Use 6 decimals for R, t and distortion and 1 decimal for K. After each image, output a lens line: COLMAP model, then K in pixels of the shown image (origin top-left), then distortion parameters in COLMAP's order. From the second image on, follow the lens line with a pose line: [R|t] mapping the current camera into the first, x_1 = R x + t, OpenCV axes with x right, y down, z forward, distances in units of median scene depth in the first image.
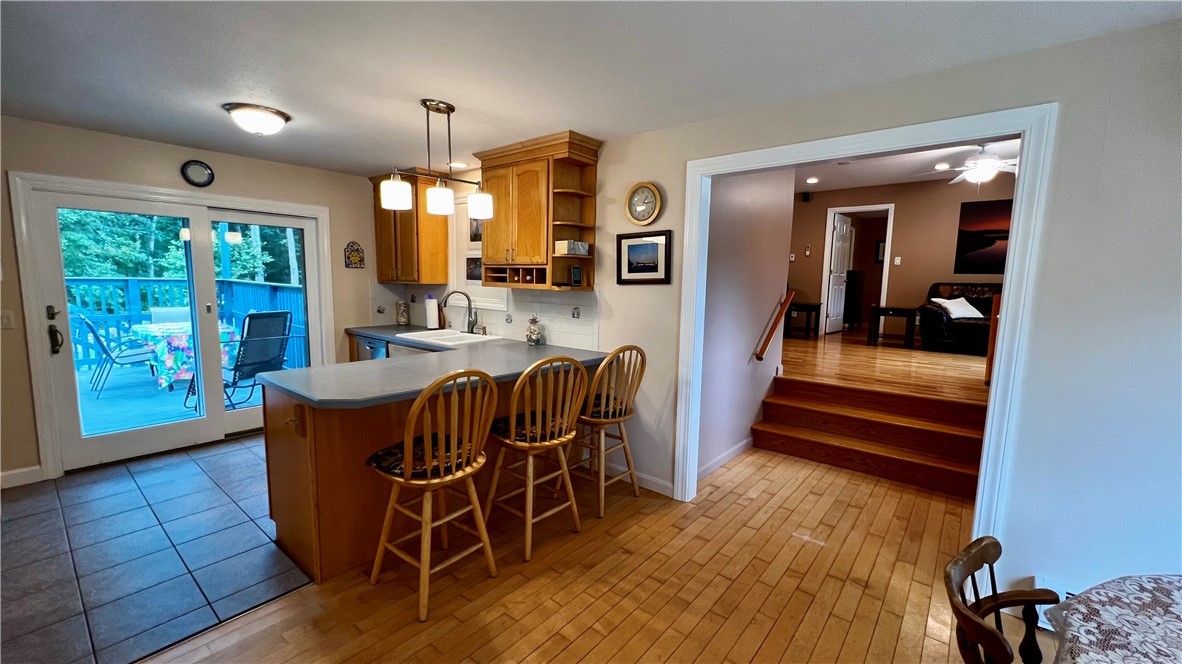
lens RADIAL K [[474.6, 0, 593.8], [0, 474.6, 332.6], [0, 0, 1]] dist [-0.000914, -0.000079]
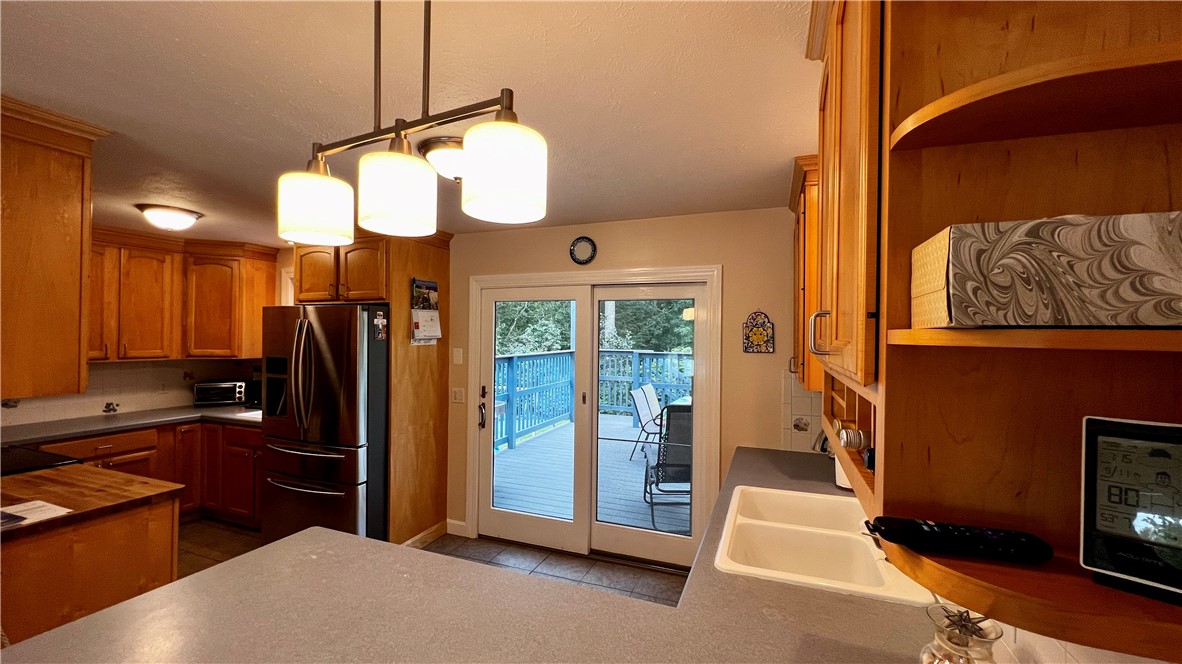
lens RADIAL K [[474.6, 0, 593.8], [0, 474.6, 332.6], [0, 0, 1]] dist [-0.000914, -0.000079]
pose [[0.307146, -0.020790, -0.951435, 0.036713], [-0.116073, 0.991479, -0.059136, -0.138725], [0.944557, 0.128599, 0.302115, 0.830821]]
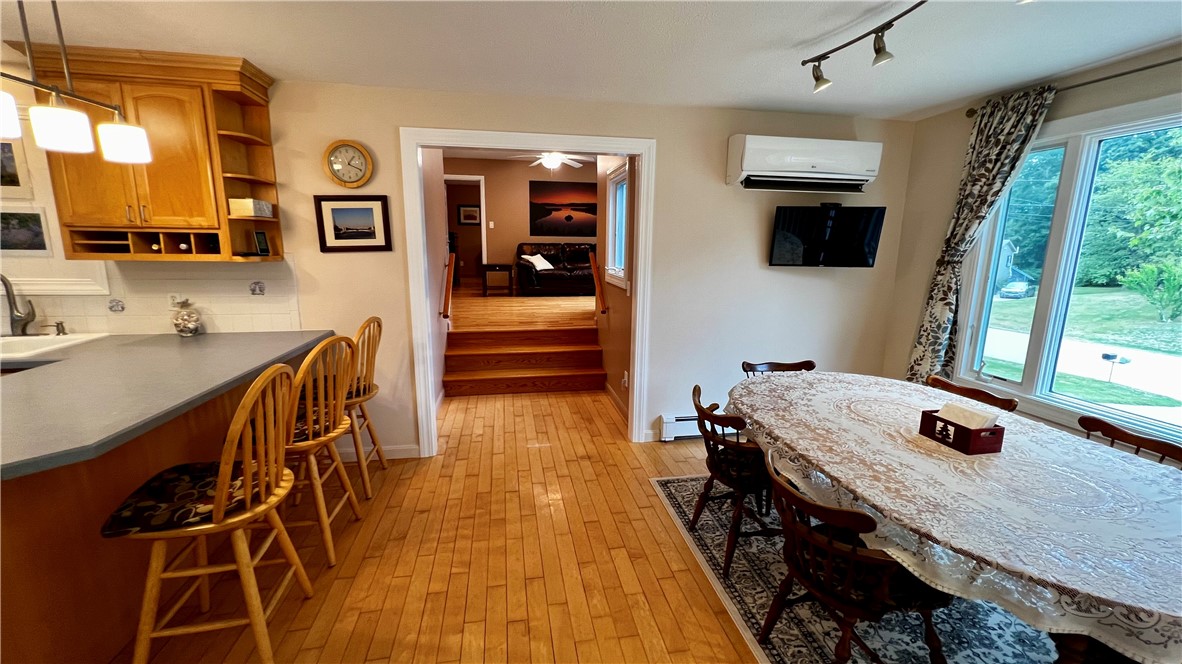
lens RADIAL K [[474.6, 0, 593.8], [0, 474.6, 332.6], [0, 0, 1]] dist [-0.000914, -0.000079]
pose [[0.642900, -0.151789, 0.750760, -0.307349], [0.087221, 0.988300, 0.125124, -0.019280], [-0.760968, -0.014960, 0.648617, 0.030423]]
